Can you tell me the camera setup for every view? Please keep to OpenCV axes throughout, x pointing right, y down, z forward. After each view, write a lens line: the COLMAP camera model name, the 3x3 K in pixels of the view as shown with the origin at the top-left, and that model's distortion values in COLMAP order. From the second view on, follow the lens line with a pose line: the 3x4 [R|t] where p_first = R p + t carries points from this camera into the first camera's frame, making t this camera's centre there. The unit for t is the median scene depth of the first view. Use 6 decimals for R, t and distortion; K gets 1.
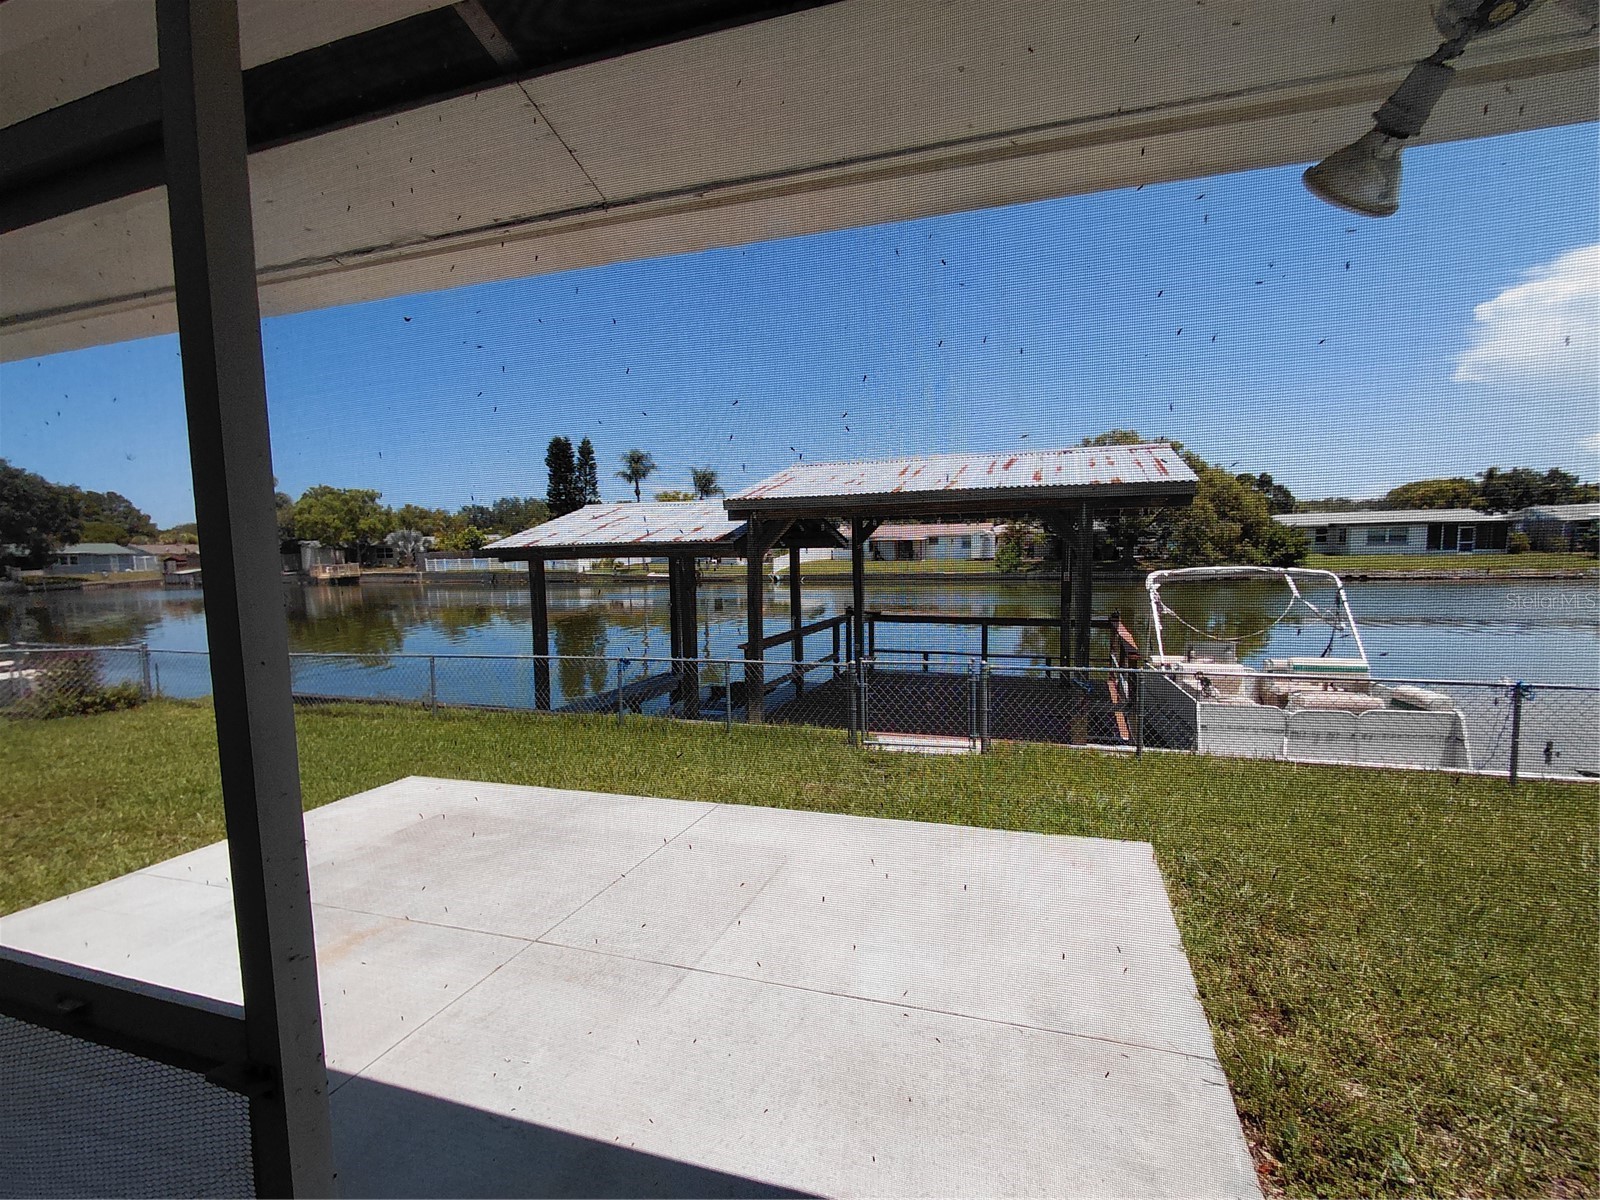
lens RADIAL K [[743.3, 0, 805.8], [0, 743.3, 605.0], [0, 0, 1]] dist [0.000072, -0.001215]
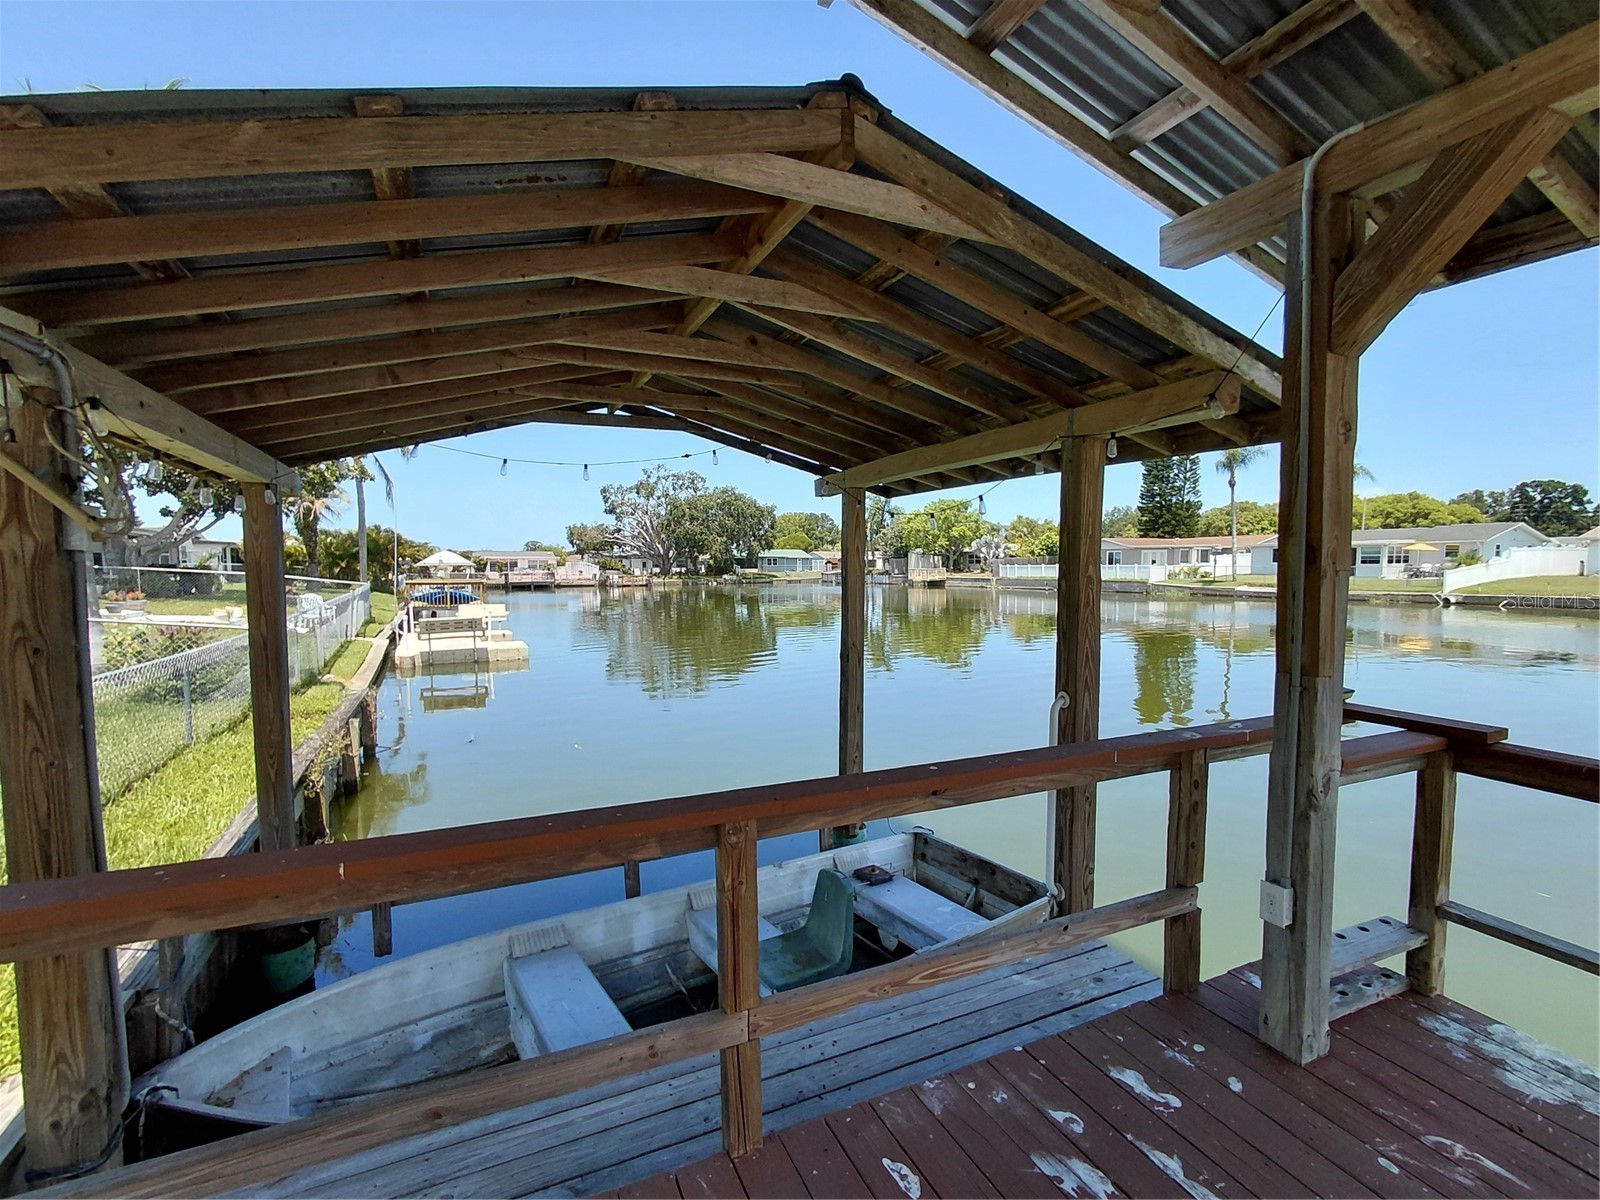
lens RADIAL K [[743.3, 0, 801.9], [0, 743.3, 598.5], [0, 0, 1]] dist [0.000072, -0.001215]
pose [[0.700688, 0.048525, -0.711816, 0.016374], [-0.064880, 0.997884, 0.004161, -0.003009], [0.710512, 0.043267, 0.702354, 0.102791]]
